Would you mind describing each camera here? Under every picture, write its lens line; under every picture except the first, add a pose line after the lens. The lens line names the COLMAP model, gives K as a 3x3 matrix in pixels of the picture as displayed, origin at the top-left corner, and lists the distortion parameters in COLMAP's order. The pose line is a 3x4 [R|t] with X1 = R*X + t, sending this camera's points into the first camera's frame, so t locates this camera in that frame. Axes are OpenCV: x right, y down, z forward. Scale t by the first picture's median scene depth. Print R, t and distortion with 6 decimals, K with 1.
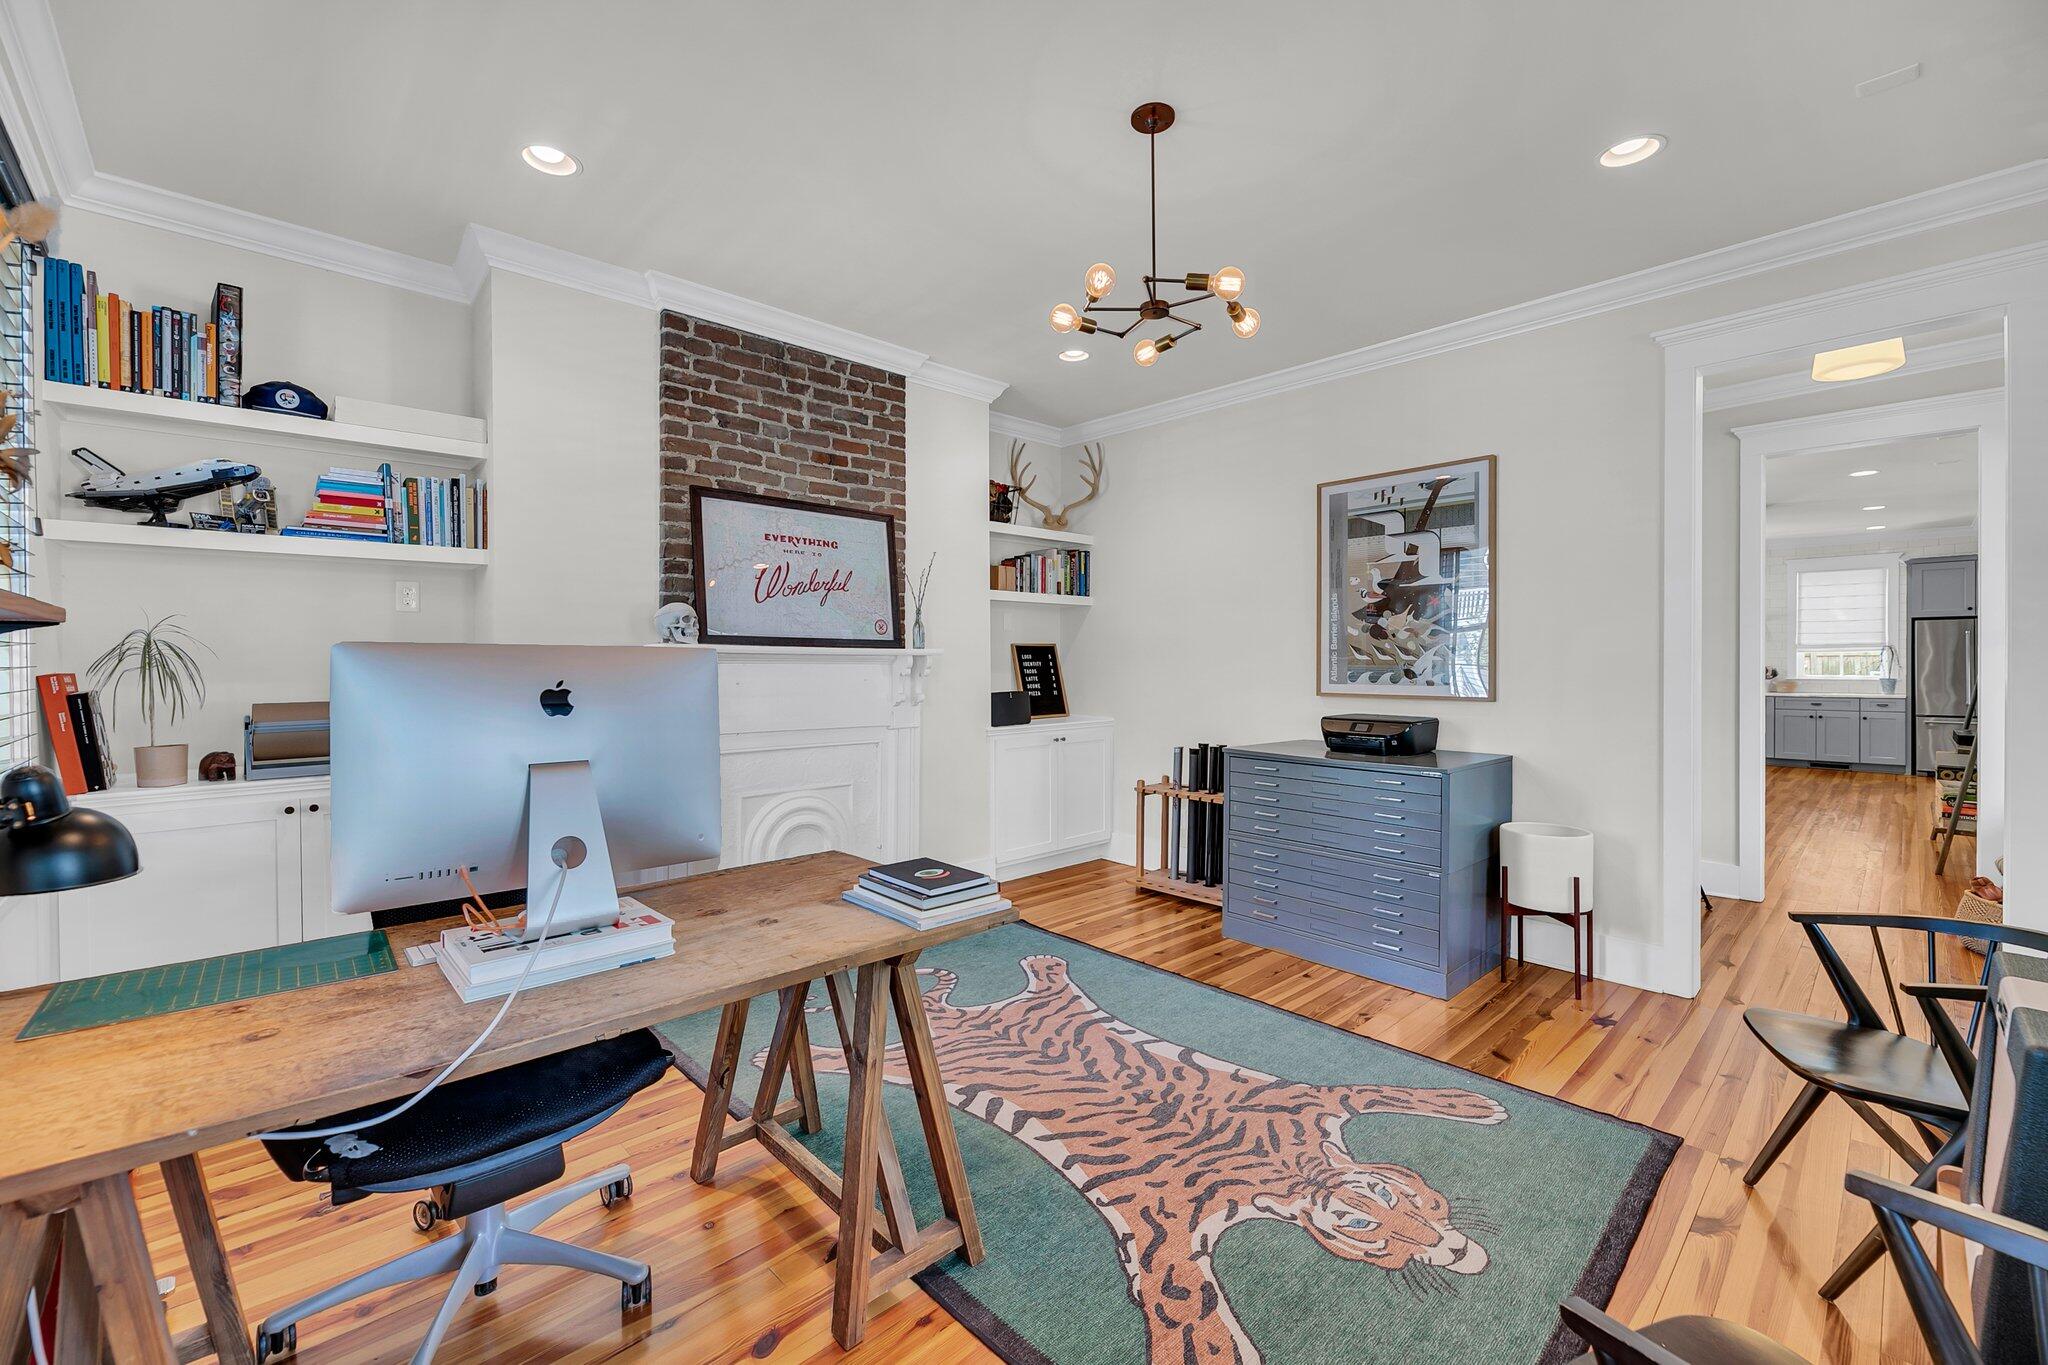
lens RADIAL K [[841.5, 0, 1023.3], [0, 841.5, 666.0], [0, 0, 1]] dist [-0.000138, 0.000017]
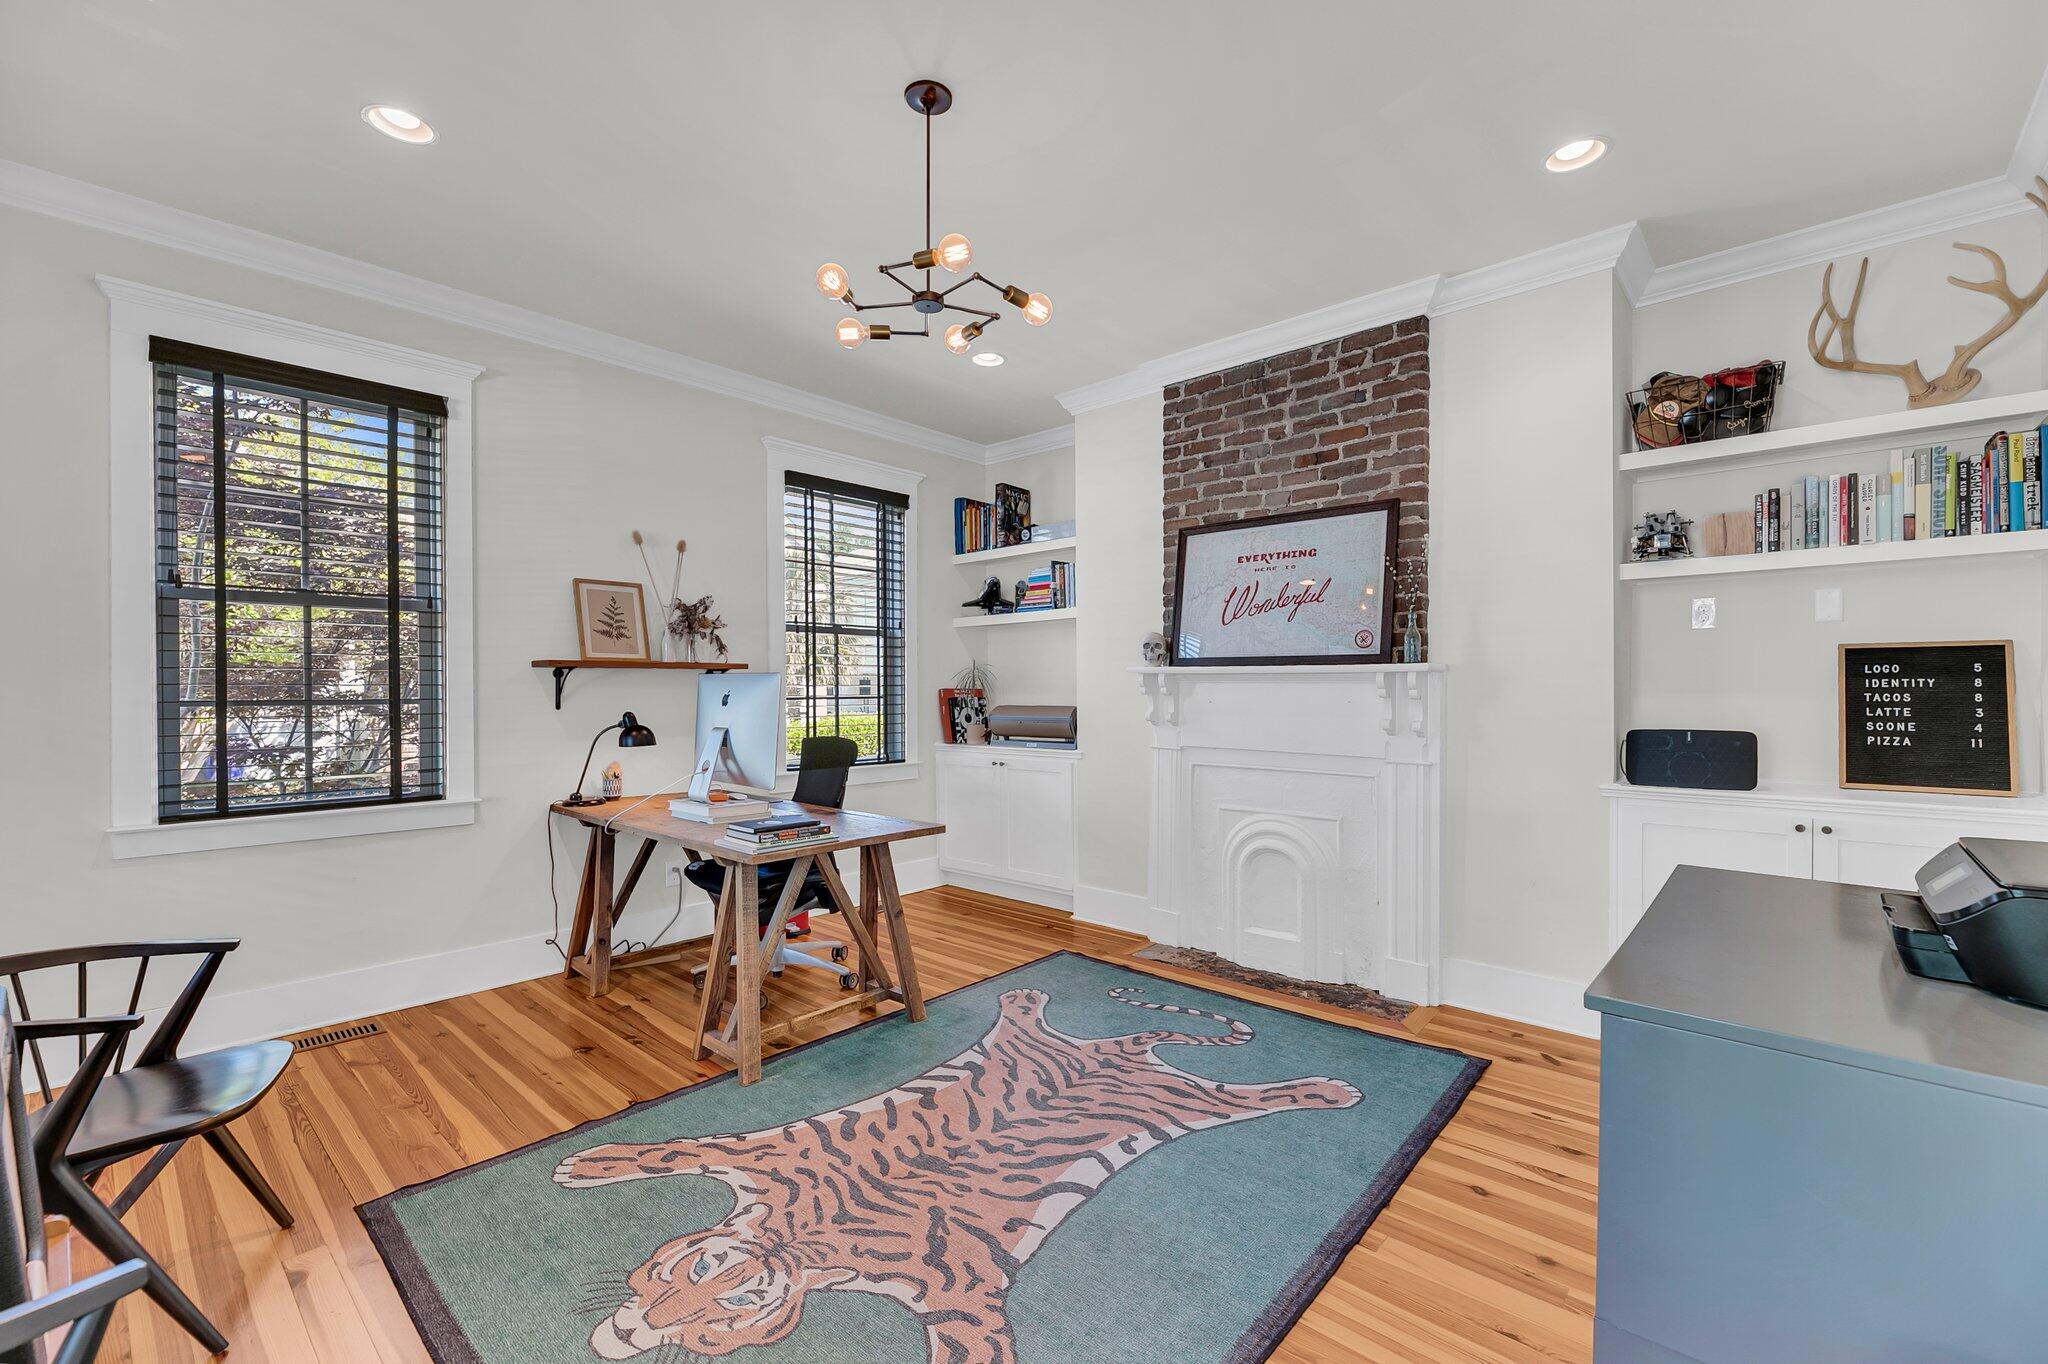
lens RADIAL K [[921.7, 0, 1117.1], [0, 921.7, 695.0], [0, 0, 1]] dist [-0.000897, 0.000382]
pose [[0.095295, 0.008983, -0.995409, 1.038817], [-0.003559, 0.999956, 0.008683, 0.003220], [0.995443, 0.002715, 0.095322, 0.962840]]
